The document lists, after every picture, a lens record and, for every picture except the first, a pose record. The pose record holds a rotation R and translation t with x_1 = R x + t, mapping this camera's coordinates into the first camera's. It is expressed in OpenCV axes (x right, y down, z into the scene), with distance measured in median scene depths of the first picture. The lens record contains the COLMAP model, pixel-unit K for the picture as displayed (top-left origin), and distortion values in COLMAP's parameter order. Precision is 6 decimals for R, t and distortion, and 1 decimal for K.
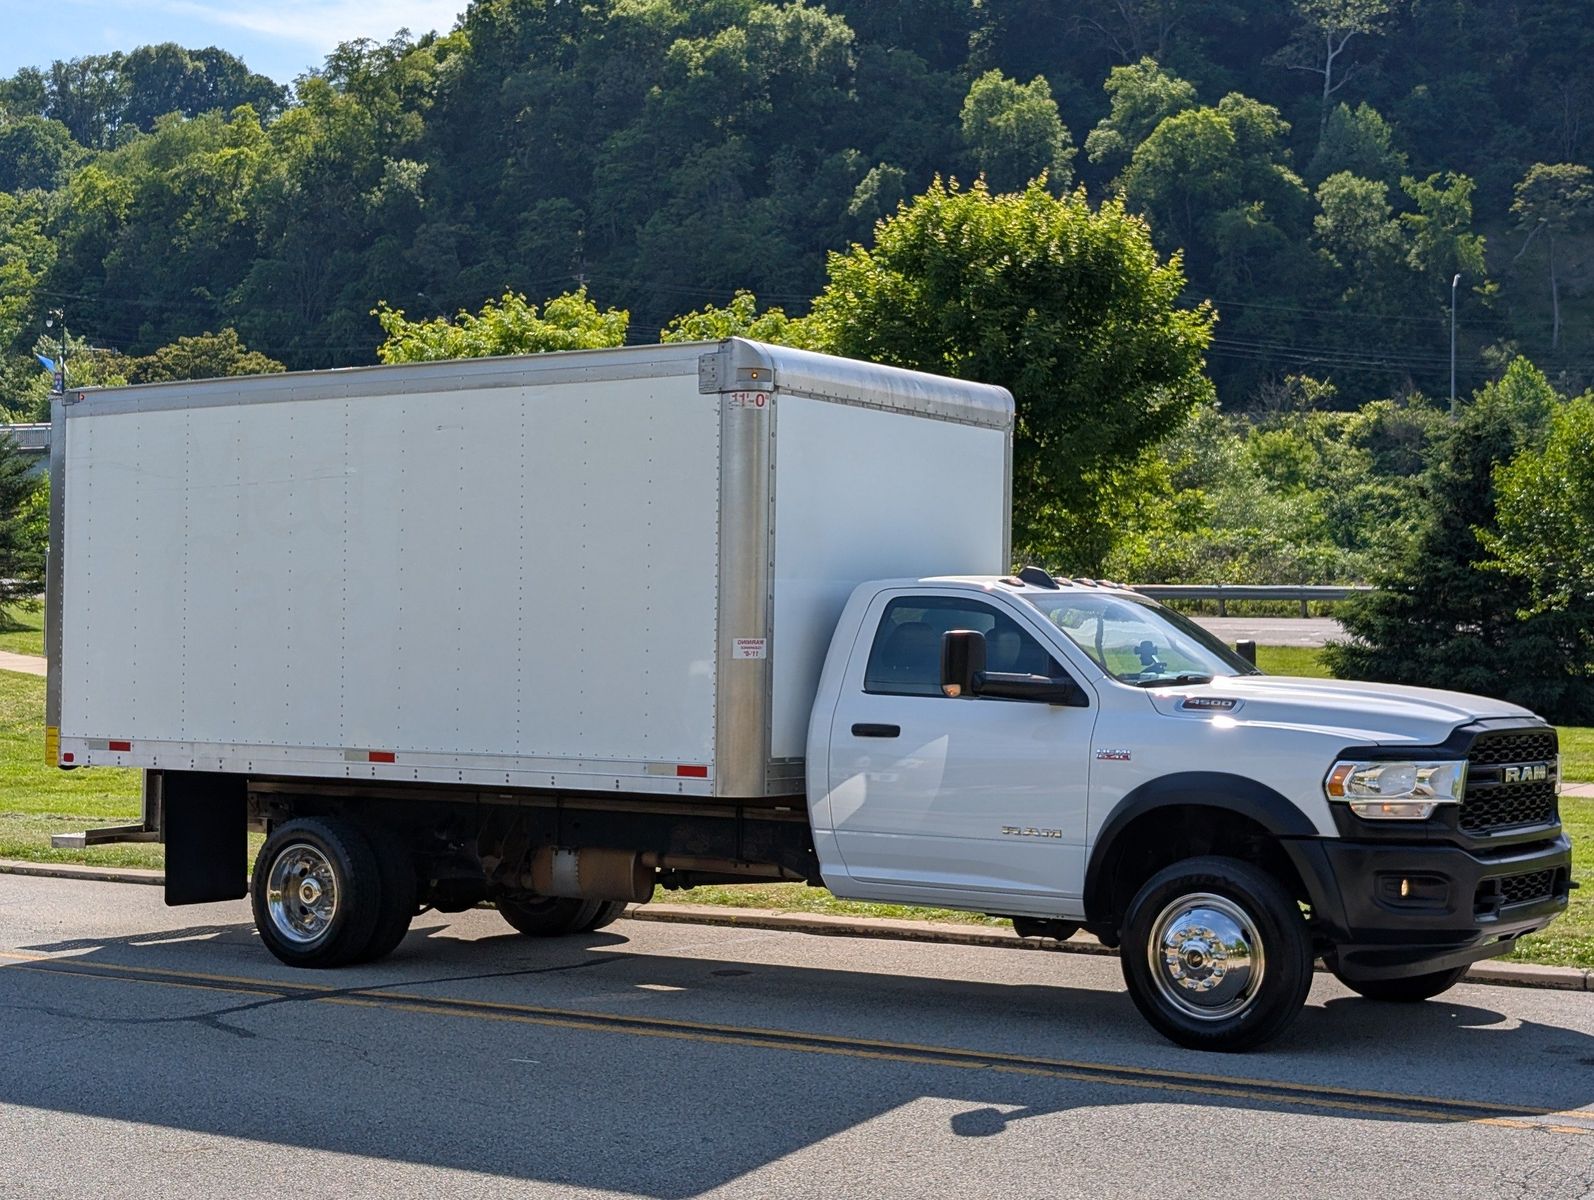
lens RADIAL K [[2600.7, 0, 798.1], [0, 2600.7, 596.9], [0, 0, 1]] dist [0.089685, 0.000000]
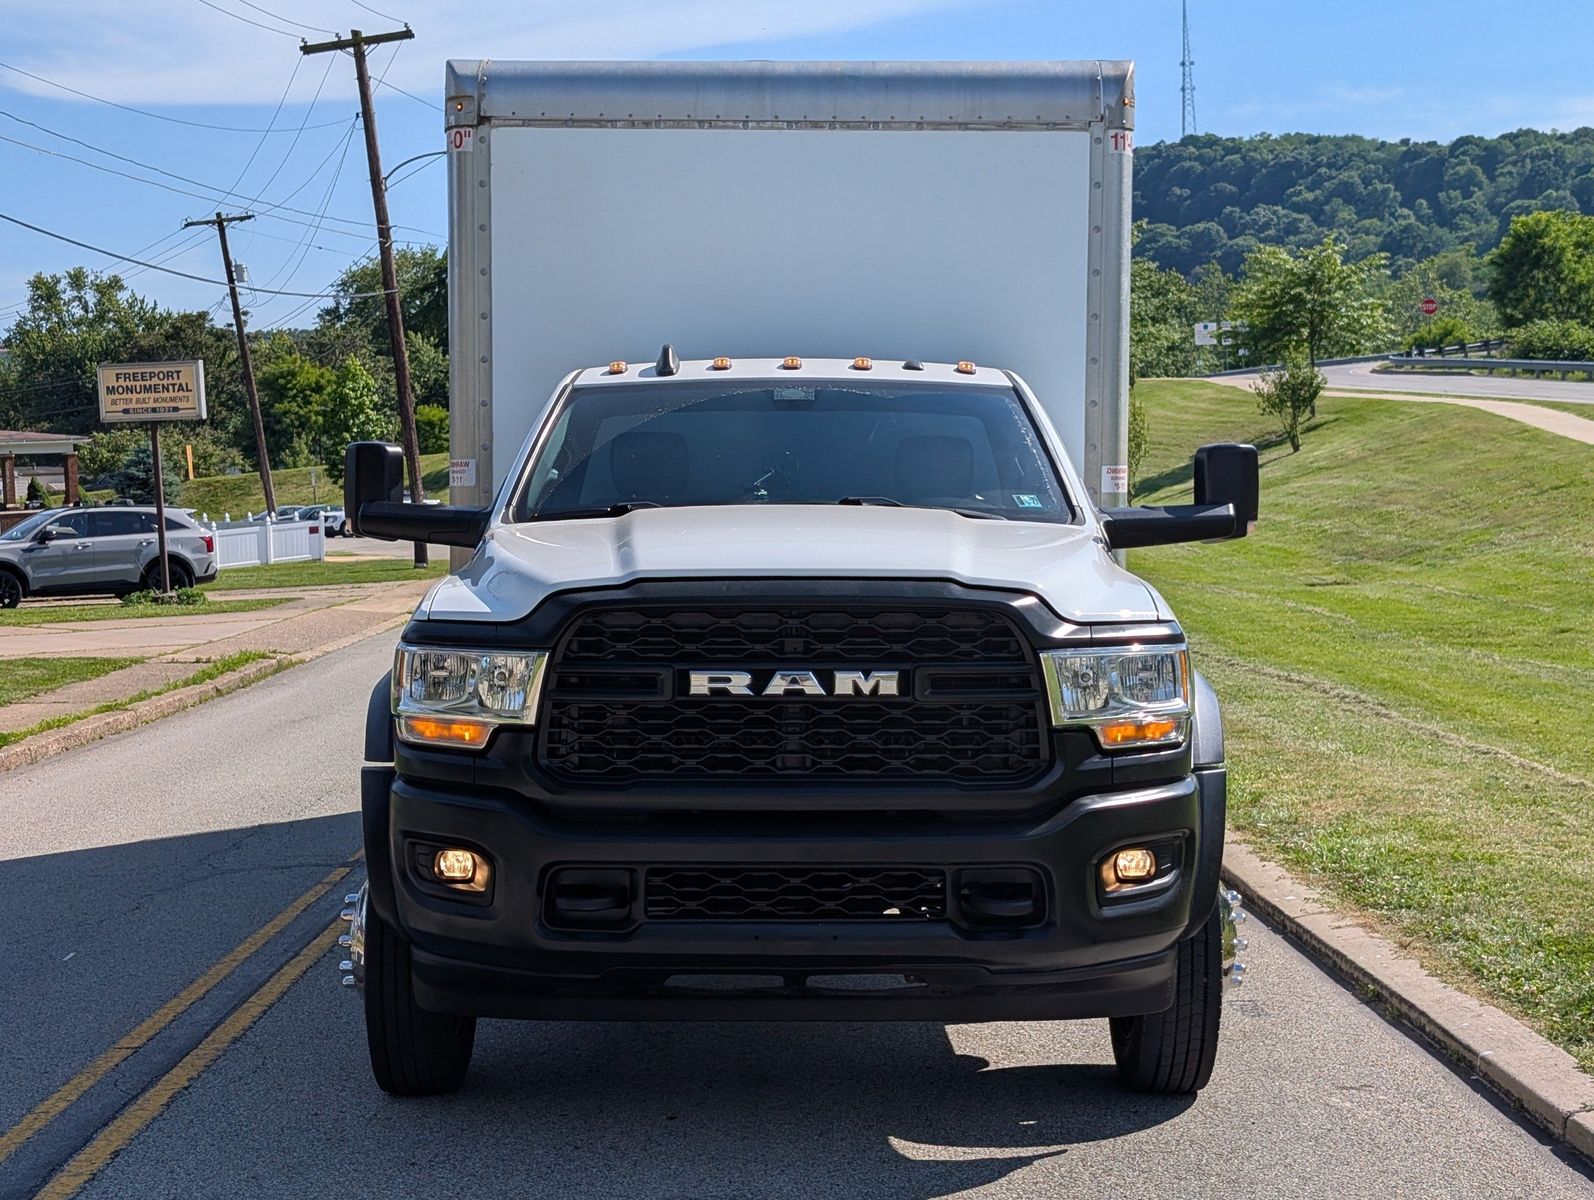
lens RADIAL K [[2600.7, 0, 749.5], [0, 2600.7, 599.7], [0, 0, 1]] dist [0.089685, 0.000000]
pose [[0.567376, 0.025574, -0.823062, 0.047054], [0.023545, 0.998605, 0.047259, 0.001658], [0.823122, -0.046193, 0.565982, 0.045637]]
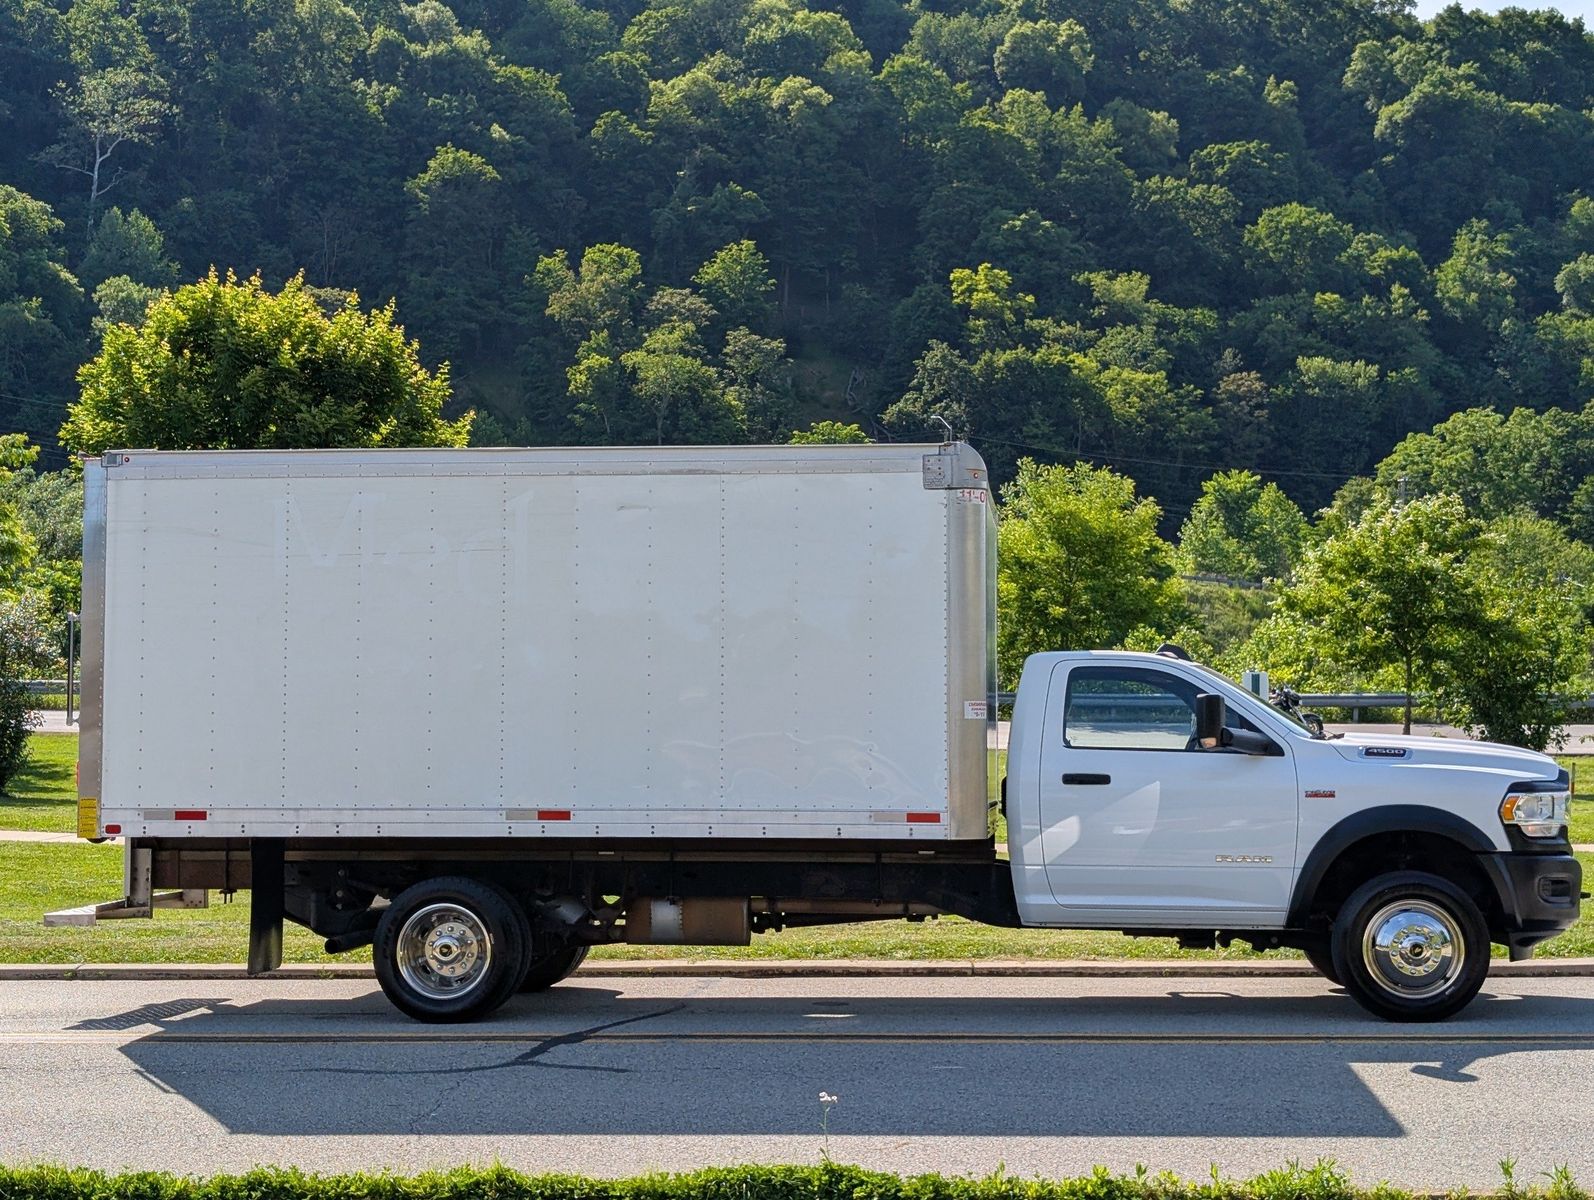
lens RADIAL K [[2595.3, 0, 803.6], [0, 2595.3, 582.6], [0, 0, 1]] dist [0.074670, 0.000000]
pose [[0.873785, 0.024801, 0.485680, -0.046527], [-0.002564, 0.998920, -0.046398, 0.001218], [-0.486307, 0.039297, 0.872904, 0.001762]]
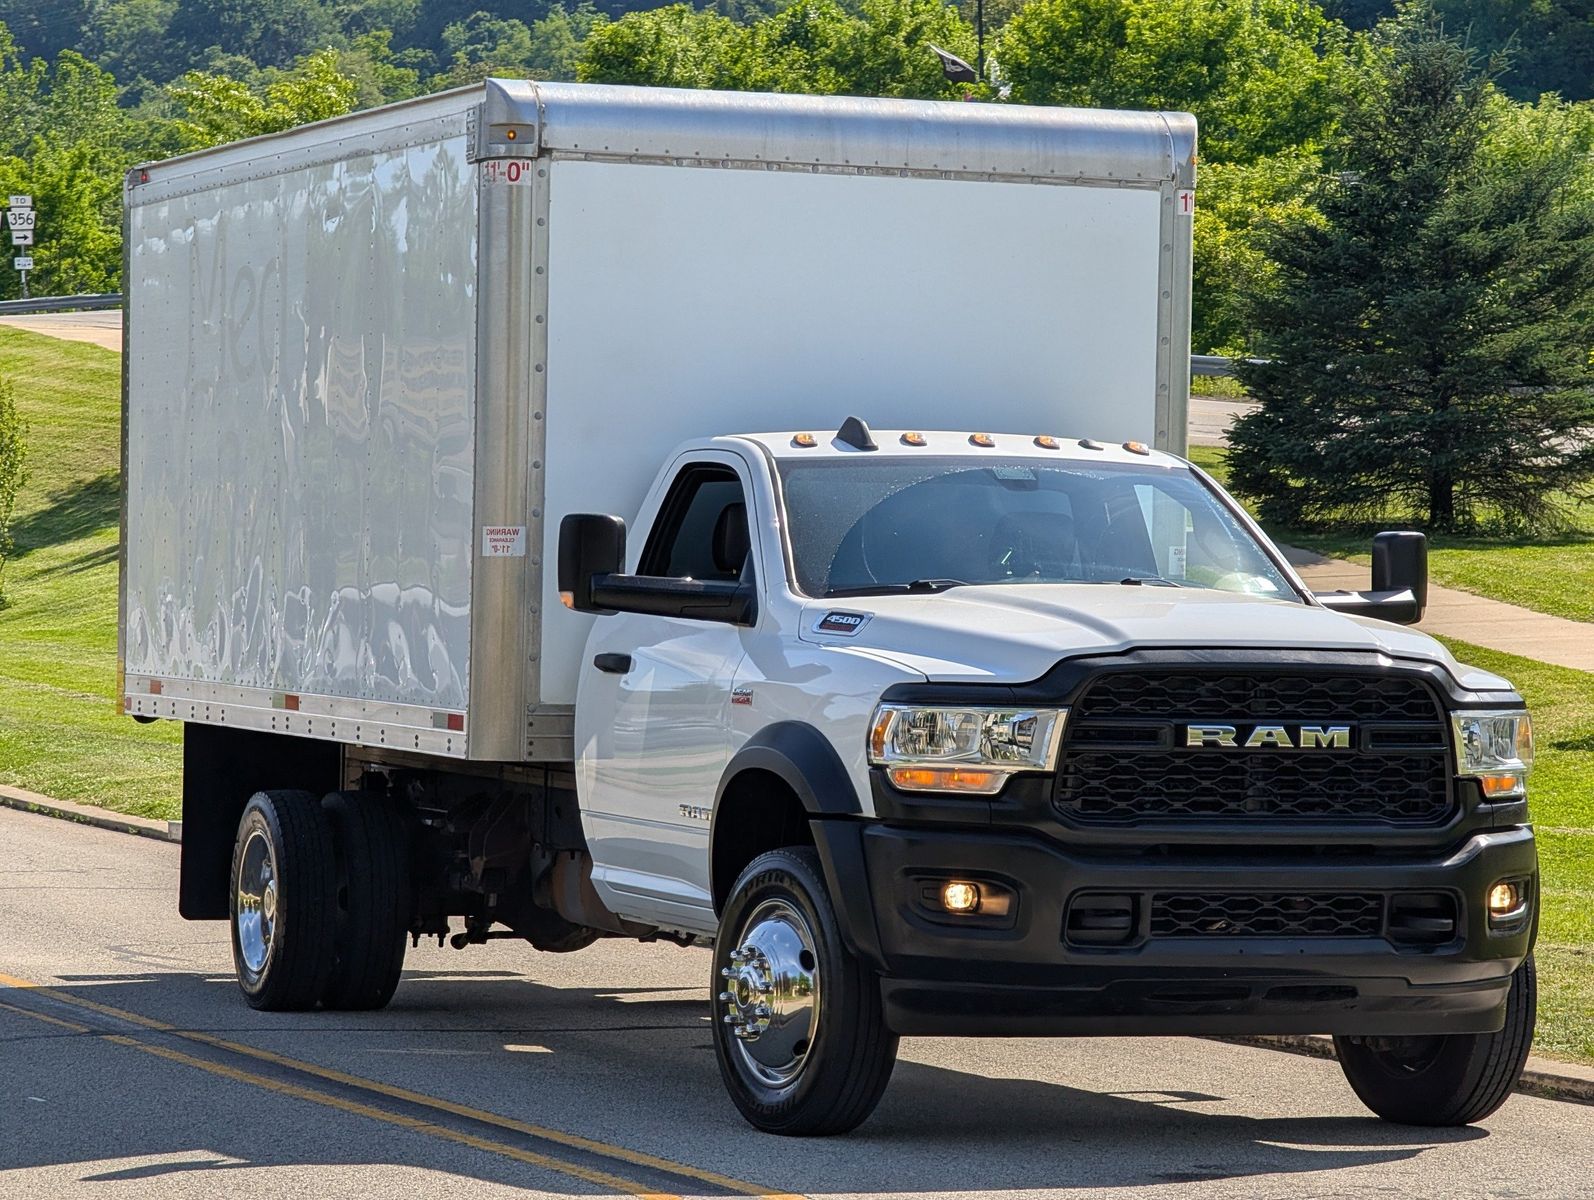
lens RADIAL K [[6239.1, 0, 776.0], [0, 6239.1, 533.9], [0, 0, 1]] dist [0.513811, 0.000000]
pose [[0.821089, 0.002038, -0.570796, 0.069354], [0.003013, 0.999964, 0.007904, 0.000393], [0.570792, -0.008210, 0.821054, -0.021057]]
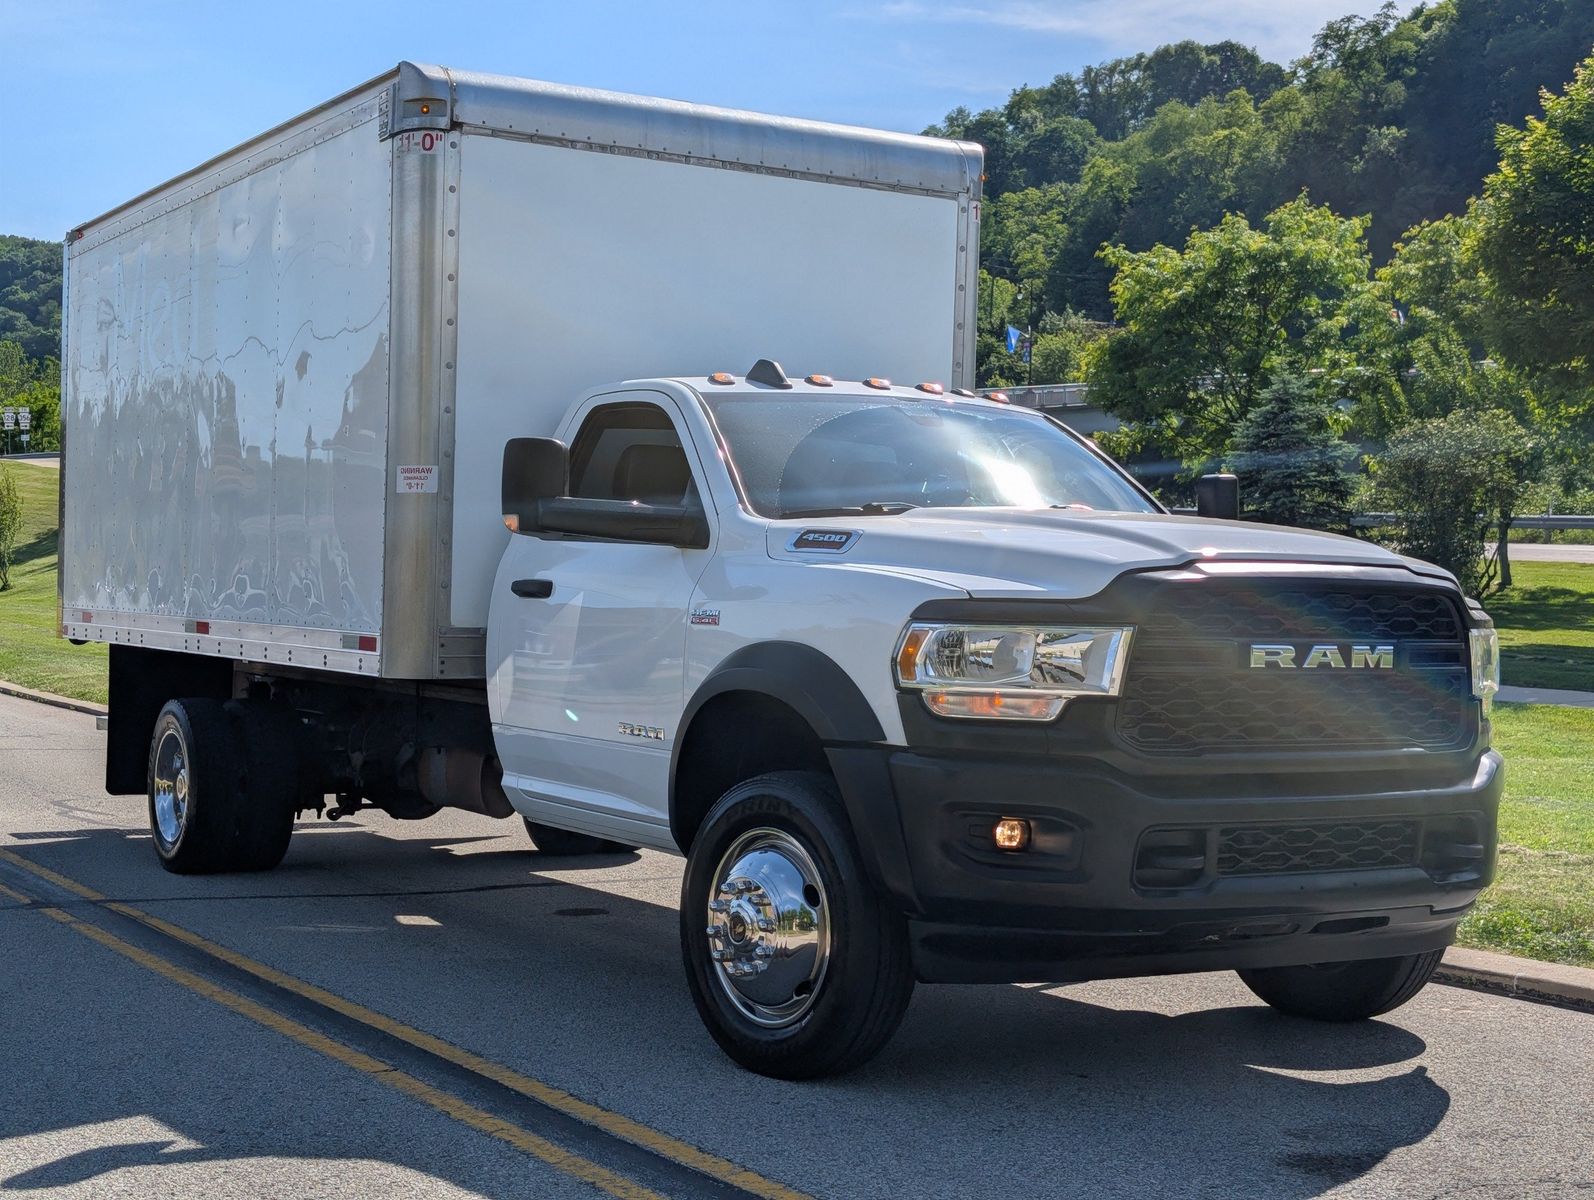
lens RADIAL K [[2390.9, 0, 812.9], [0, 2390.9, 585.3], [0, 0, 1]] dist [0.061454, 0.000000]
pose [[0.916057, 0.008162, -0.400964, 0.025864], [-0.003152, 0.999909, 0.013151, 0.002940], [0.401035, -0.010783, 0.915999, 0.029892]]
